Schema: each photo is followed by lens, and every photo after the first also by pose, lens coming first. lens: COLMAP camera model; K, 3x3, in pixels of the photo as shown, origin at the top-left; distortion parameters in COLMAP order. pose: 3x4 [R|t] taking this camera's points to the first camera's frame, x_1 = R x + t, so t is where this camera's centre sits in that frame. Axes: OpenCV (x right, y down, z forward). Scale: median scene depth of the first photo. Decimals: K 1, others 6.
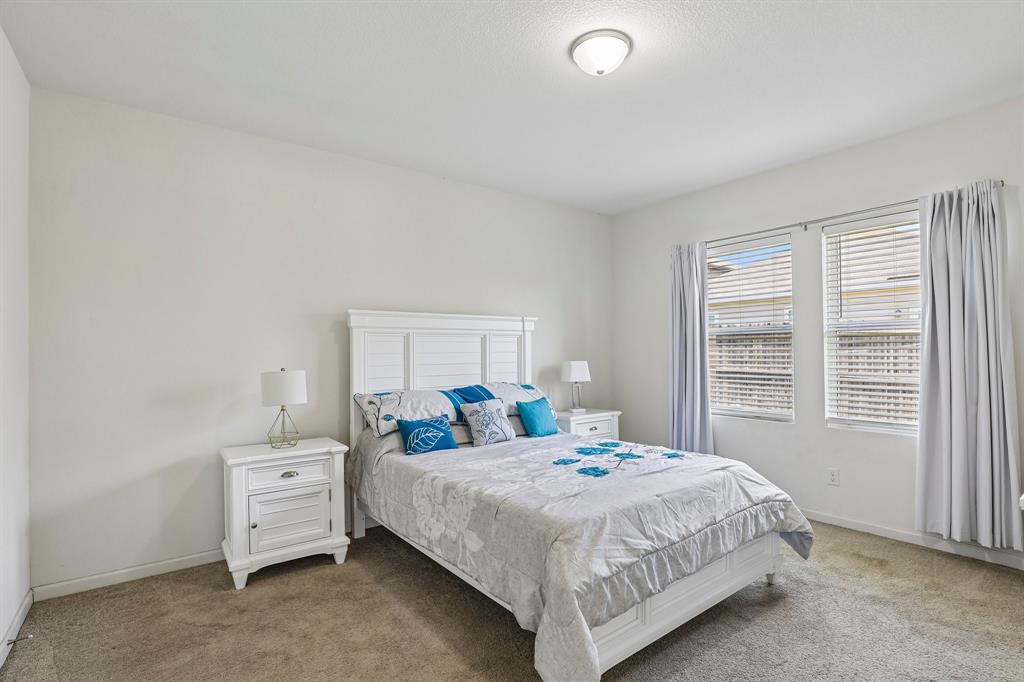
lens RADIAL K [[488.4, 0, 531.5], [0, 488.4, 346.5], [0, 0, 1]] dist [-0.024931, -0.000052]
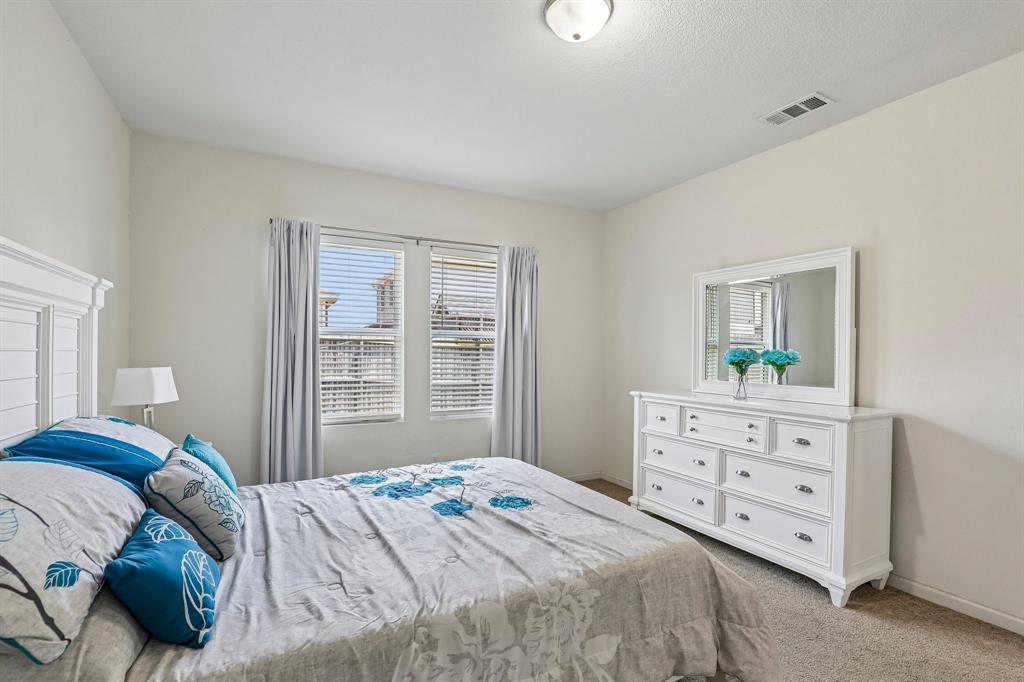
lens RADIAL K [[463.5, 0, 507.3], [0, 463.5, 355.9], [0, 0, 1]] dist [-0.051226, 0.000034]
pose [[0.186134, 0.005262, 0.982510, -0.387756], [-0.017875, 0.999838, -0.001969, 0.010664], [-0.982362, -0.017196, 0.186198, 0.541771]]
